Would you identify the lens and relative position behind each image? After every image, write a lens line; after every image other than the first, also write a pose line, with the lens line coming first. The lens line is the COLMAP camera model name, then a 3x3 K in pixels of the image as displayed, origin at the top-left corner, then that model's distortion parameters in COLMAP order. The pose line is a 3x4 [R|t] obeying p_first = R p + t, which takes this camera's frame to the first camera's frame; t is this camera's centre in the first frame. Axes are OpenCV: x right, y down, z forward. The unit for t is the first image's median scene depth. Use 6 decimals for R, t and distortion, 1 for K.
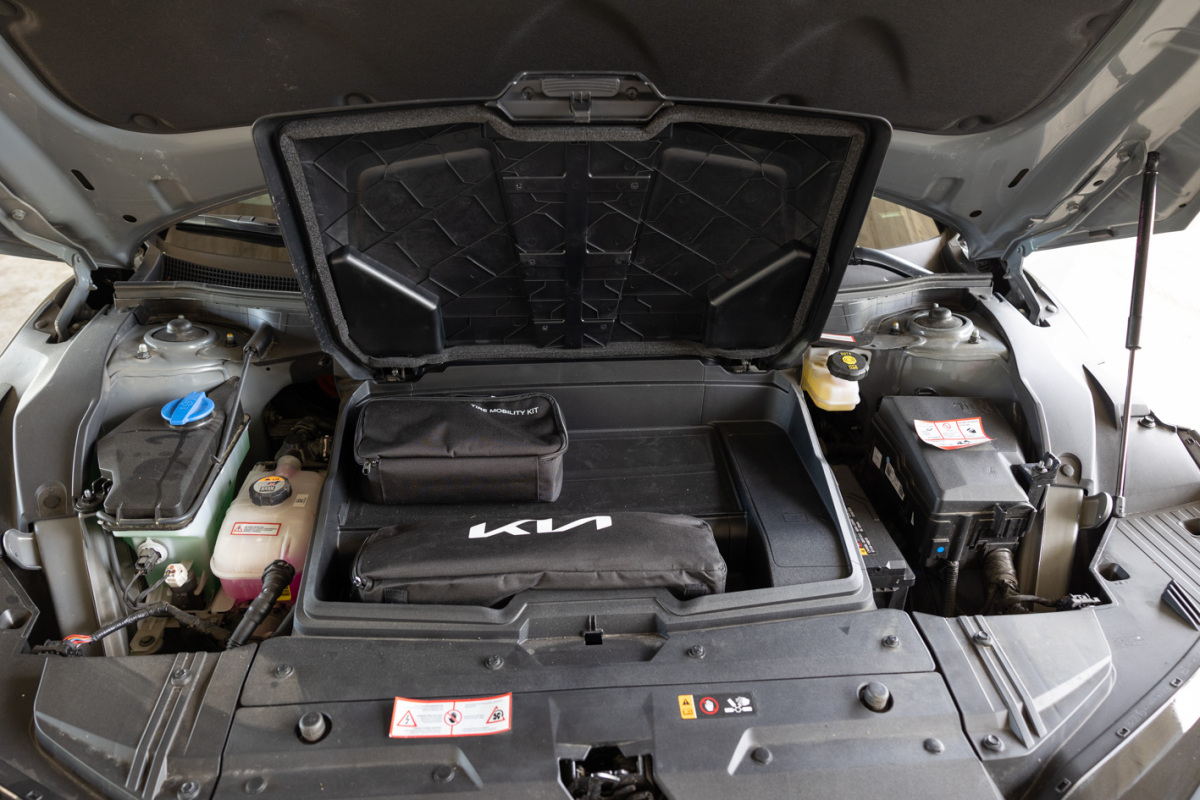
lens RADIAL K [[790.5, 0, 595.8], [0, 790.5, 404.2], [0, 0, 1]] dist [-0.002227, 0.002187]
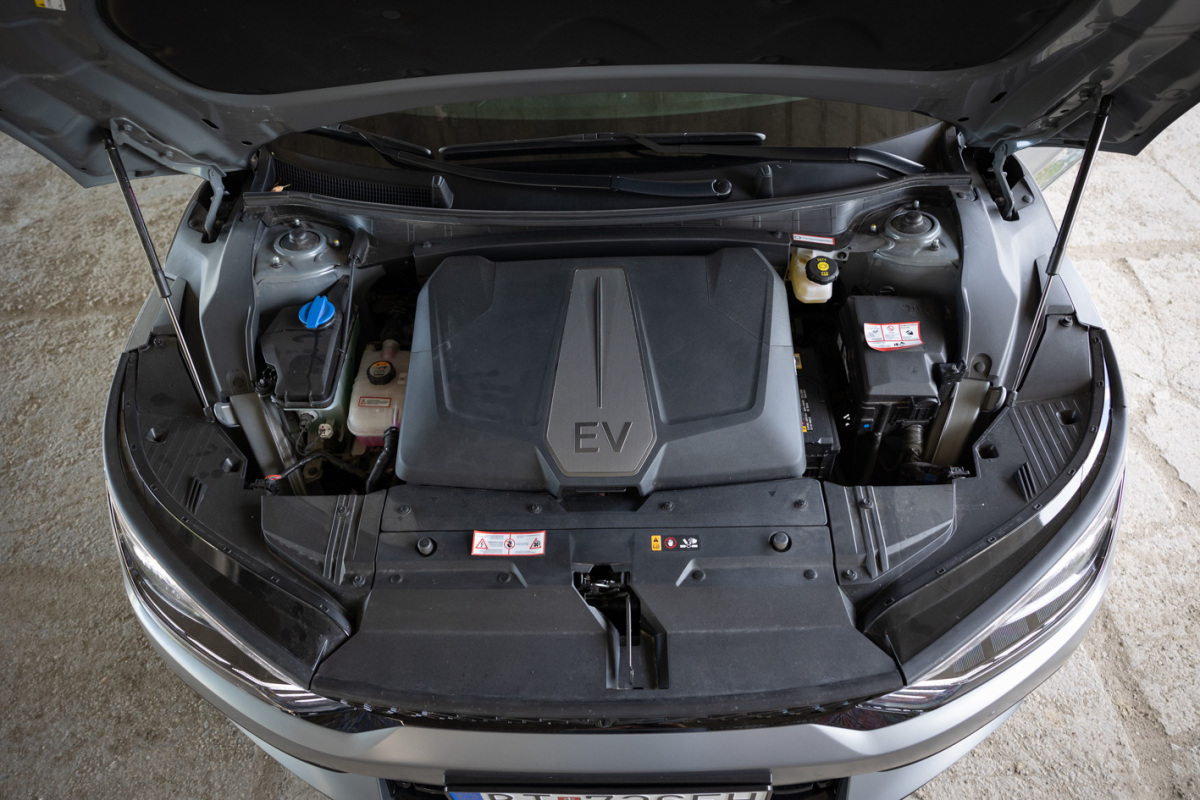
lens RADIAL K [[790.5, 0, 595.8], [0, 790.5, 404.2], [0, 0, 1]] dist [-0.002227, 0.002187]
pose [[0.994520, 0.027661, -0.100822, 0.121026], [0.008922, 0.938389, 0.345465, -0.346047], [0.104166, -0.344471, 0.933000, -0.316285]]
